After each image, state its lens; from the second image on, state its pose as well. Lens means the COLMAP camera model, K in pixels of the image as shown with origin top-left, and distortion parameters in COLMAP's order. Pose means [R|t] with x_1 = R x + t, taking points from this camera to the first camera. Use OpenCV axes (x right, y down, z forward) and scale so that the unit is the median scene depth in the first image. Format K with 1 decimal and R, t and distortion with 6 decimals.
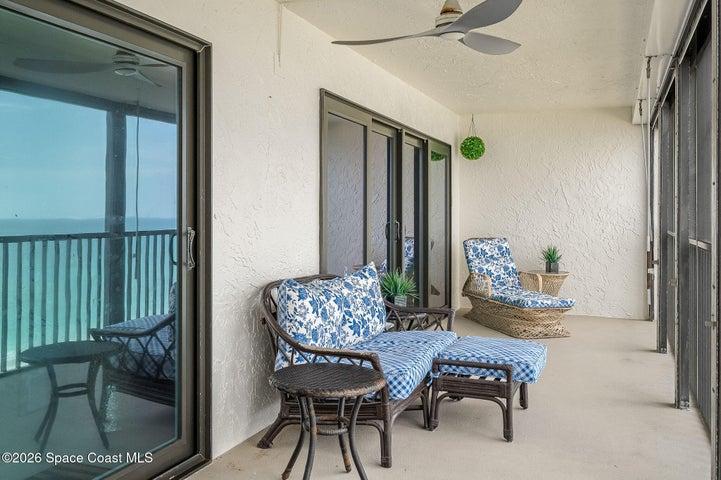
lens RADIAL K [[626.4, 0, 351.2], [0, 626.4, 212.5], [0, 0, 1]] dist [0.007200, 0.001935]
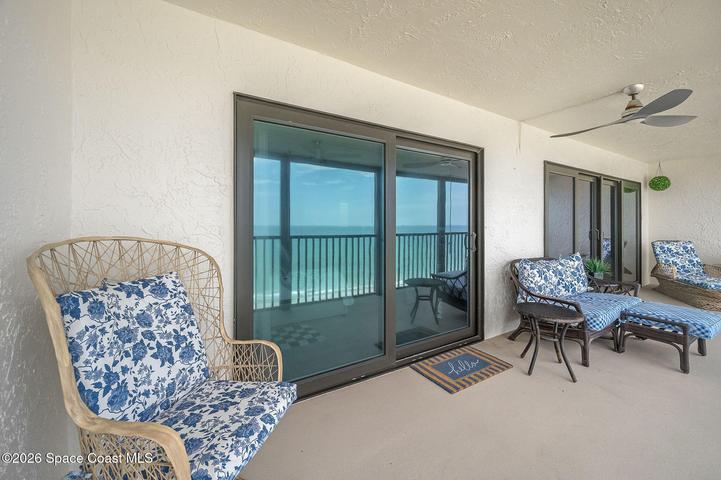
lens RADIAL K [[287.7, 0, 366.5], [0, 287.7, 222.5], [0, 0, 1]] dist [-0.001940, 0.001347]
pose [[0.817774, -0.000773, -0.575539, 0.013409], [0.000278, 1.000000, -0.000949, -0.007659], [0.575540, 0.000616, 0.817774, -0.036878]]
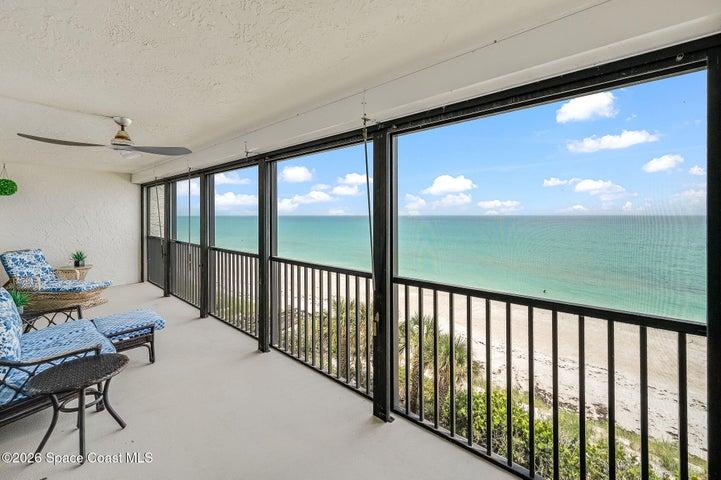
lens RADIAL K [[287.7, 0, 365.3], [0, 287.7, 212.5], [0, 0, 1]] dist [-0.001940, 0.001347]
pose [[0.306165, 0.010652, 0.951919, -0.366182], [-0.003599, 0.999943, -0.010032, -0.089908], [-0.951972, -0.000354, 0.306186, 0.083923]]
